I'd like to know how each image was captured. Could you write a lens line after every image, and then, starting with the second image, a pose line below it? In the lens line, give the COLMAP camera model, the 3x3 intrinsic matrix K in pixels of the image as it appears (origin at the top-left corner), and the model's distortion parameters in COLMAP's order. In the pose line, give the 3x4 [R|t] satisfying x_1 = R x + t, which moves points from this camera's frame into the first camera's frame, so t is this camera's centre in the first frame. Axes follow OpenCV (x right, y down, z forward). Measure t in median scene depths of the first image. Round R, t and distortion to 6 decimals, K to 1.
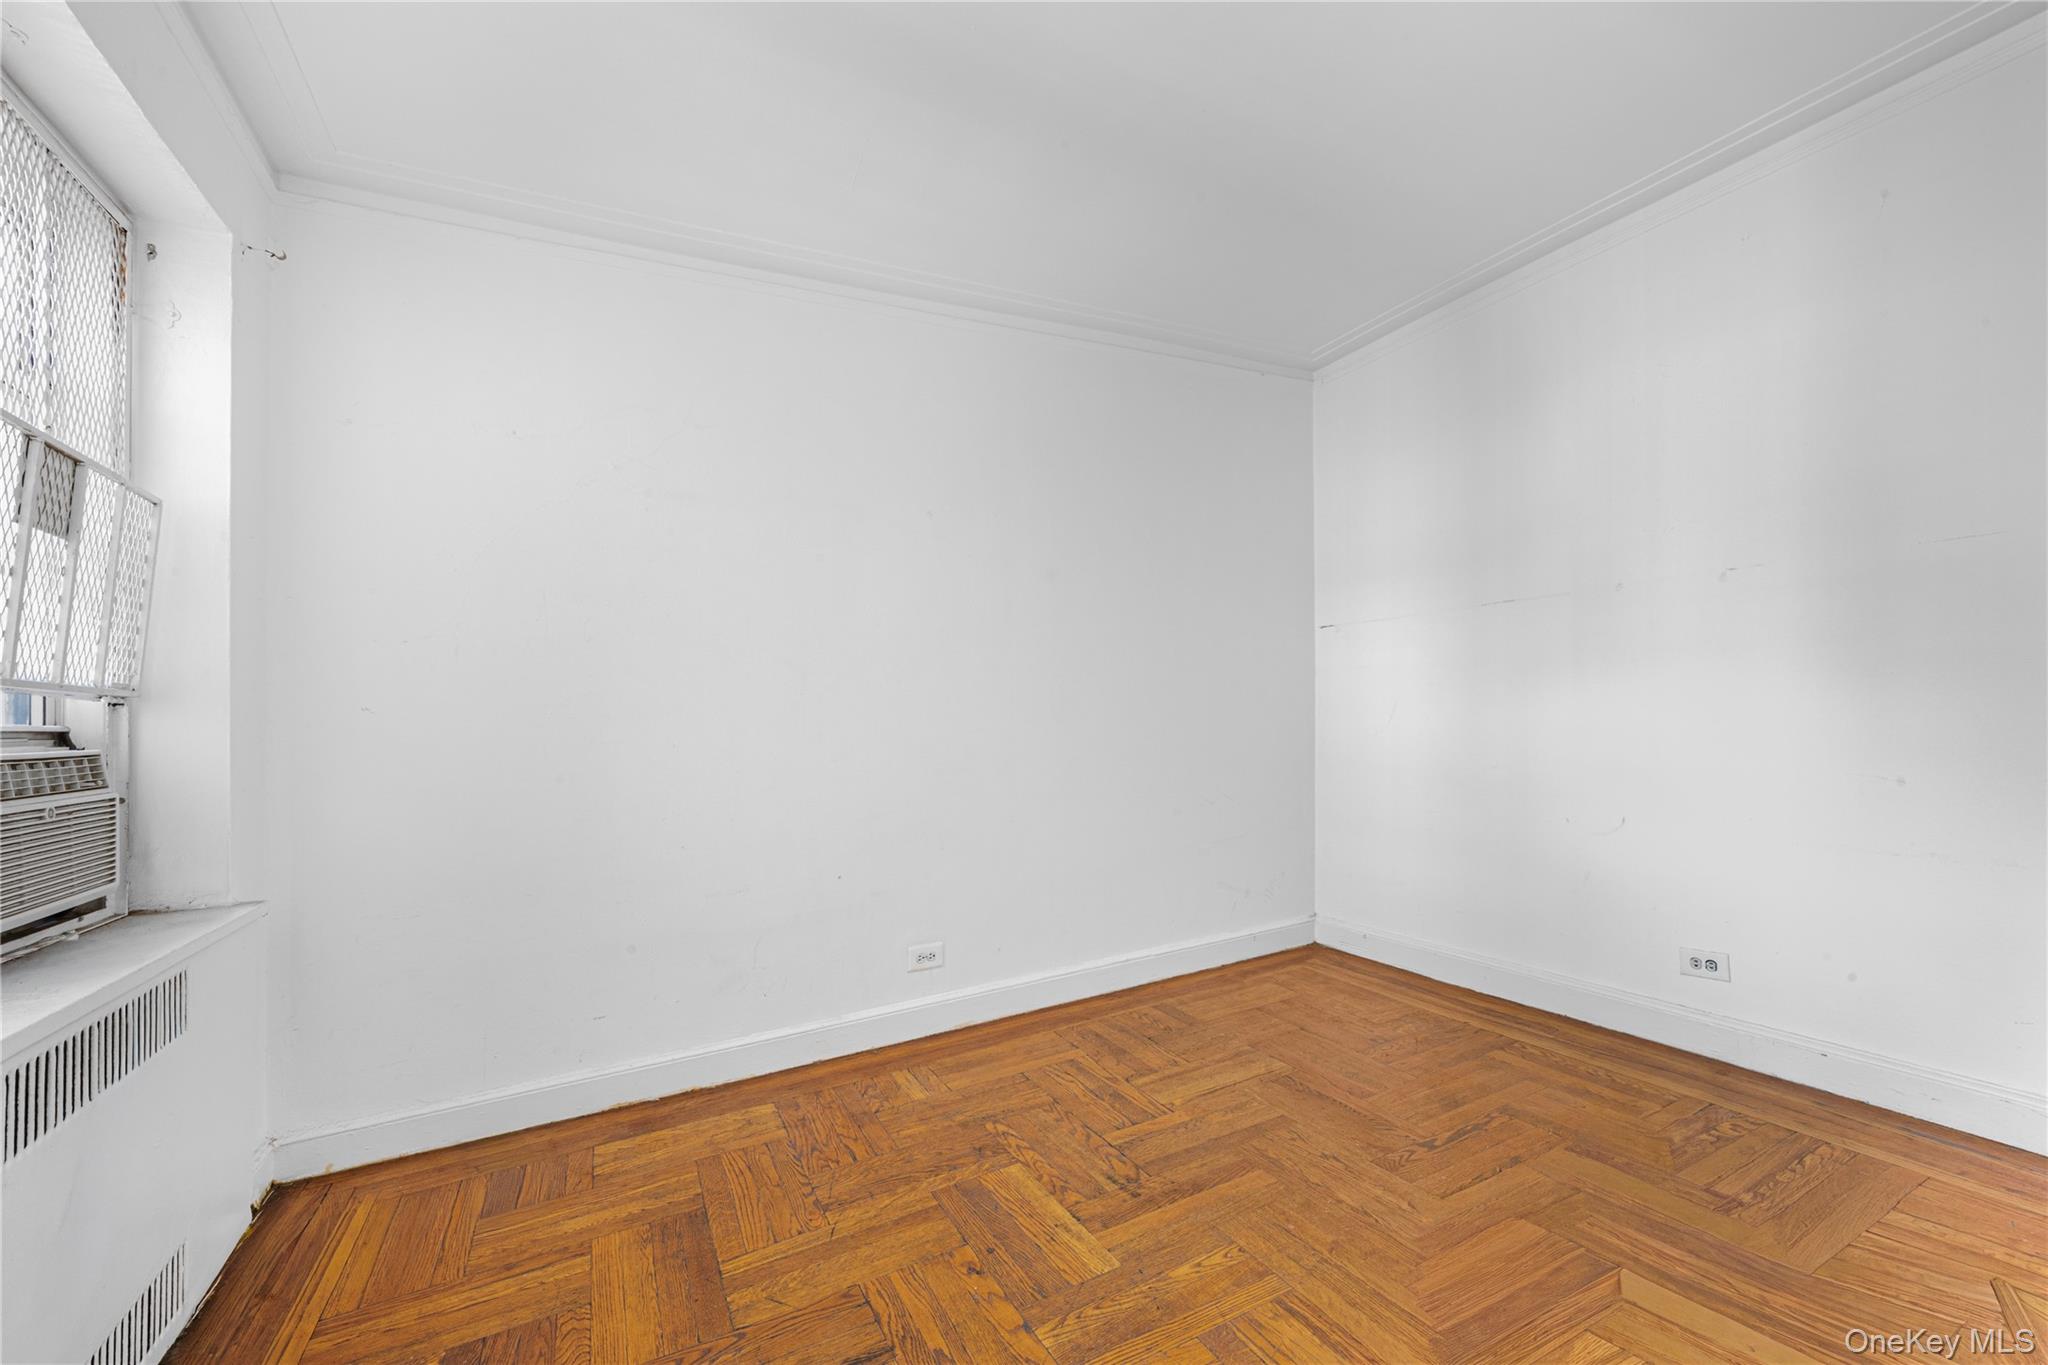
lens RADIAL K [[826.2, 0, 1031.0], [0, 826.2, 685.3], [0, 0, 1]] dist [-0.000928, -0.000152]
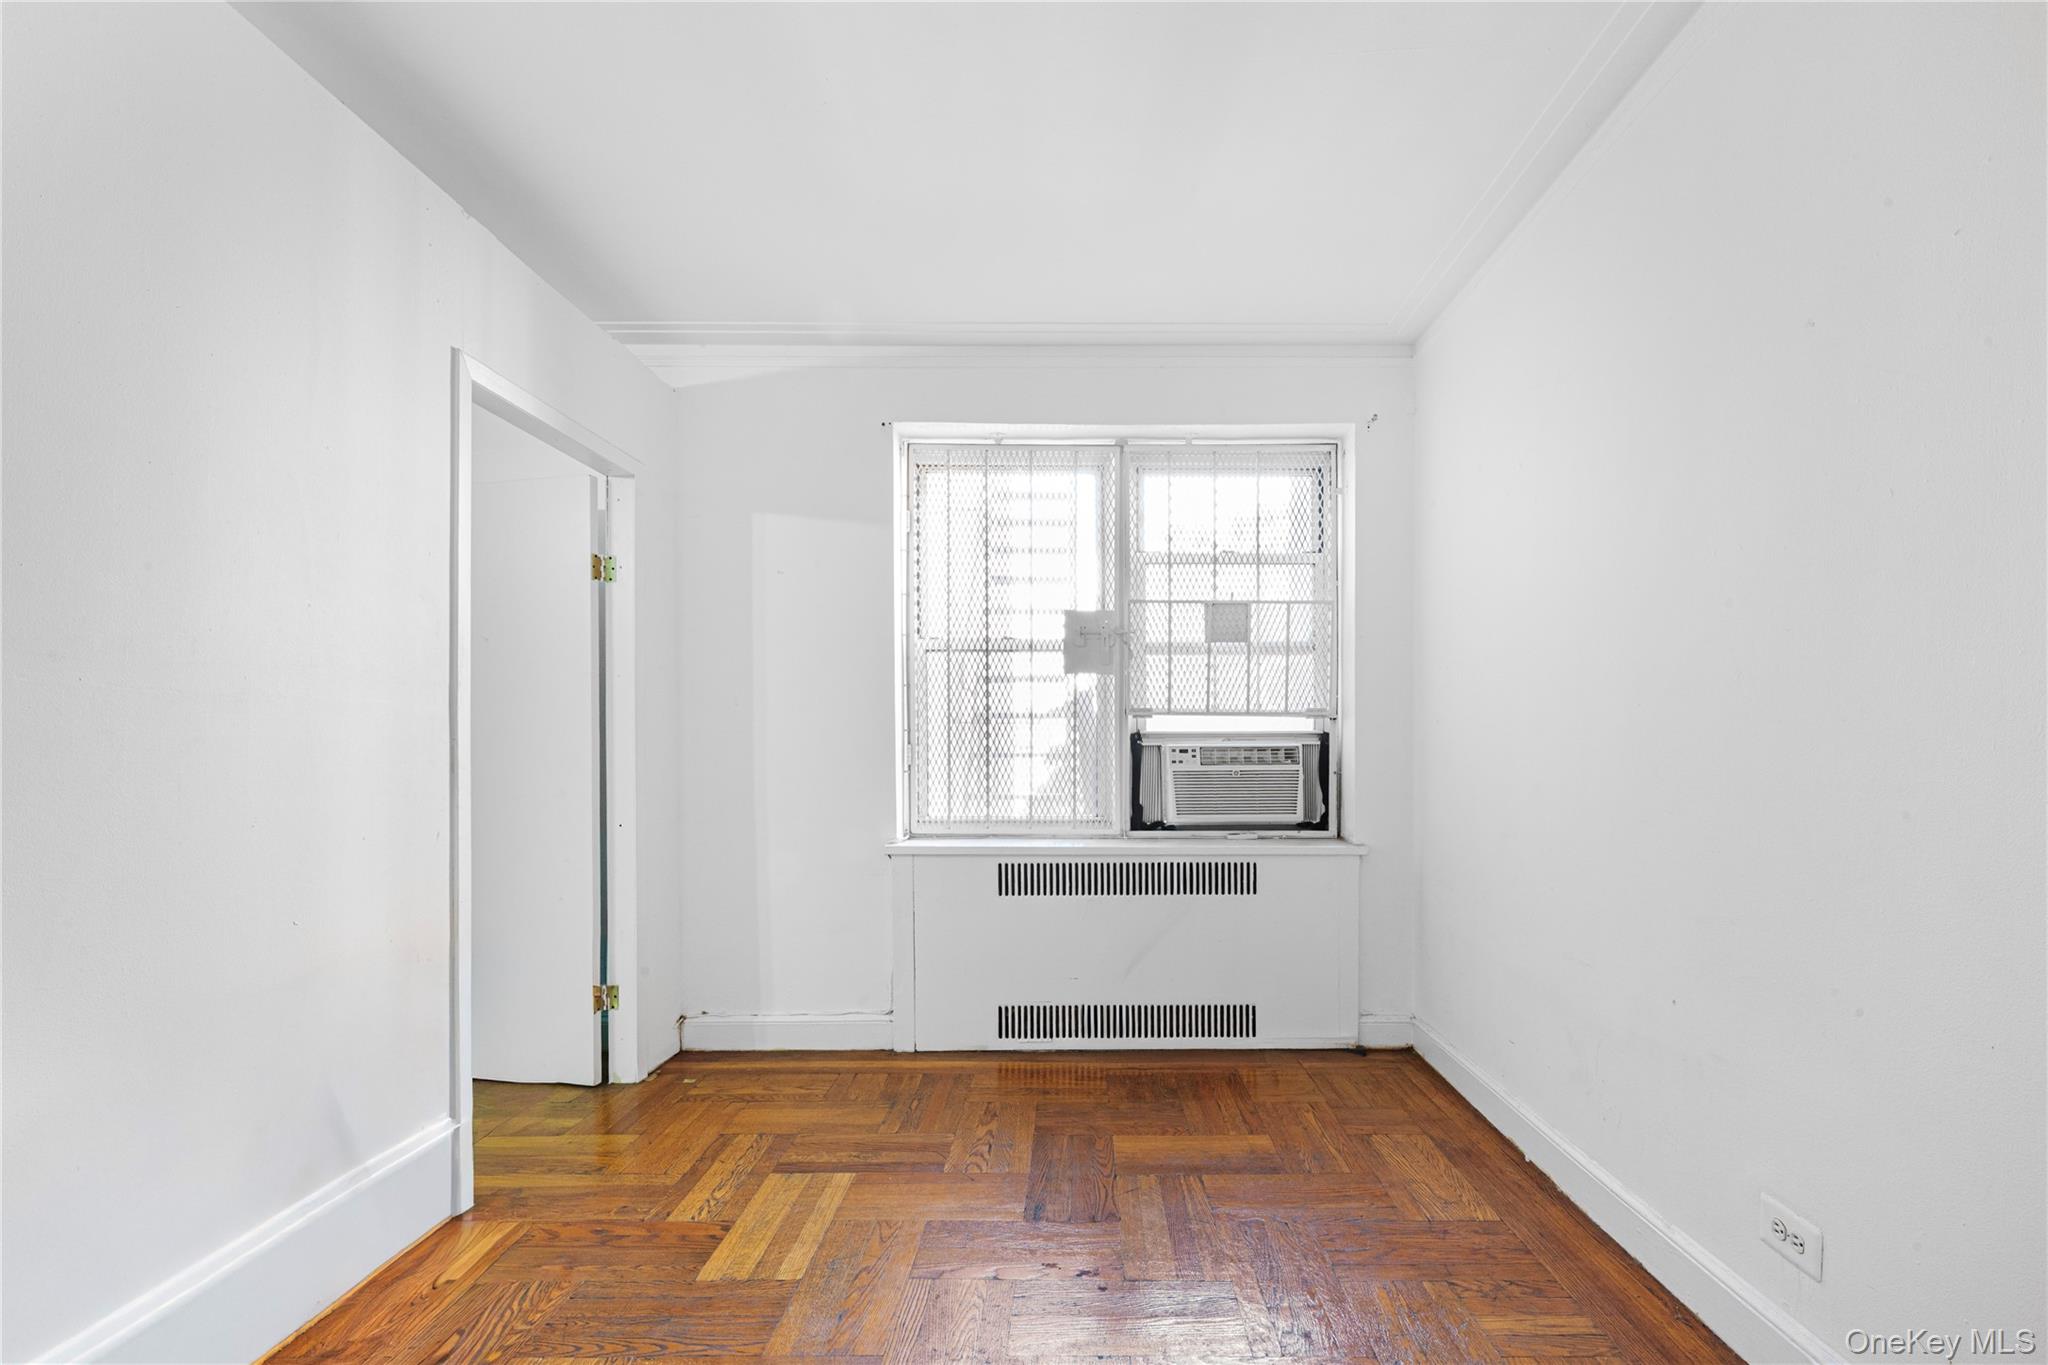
lens RADIAL K [[826.2, 0, 1022.1], [0, 826.2, 693.5], [0, 0, 1]] dist [-0.000928, -0.000152]
pose [[-0.426882, -0.001855, -0.904305, 0.720703], [0.010210, 0.999924, -0.006870, 0.015433], [0.904250, -0.012165, -0.426831, 1.155681]]
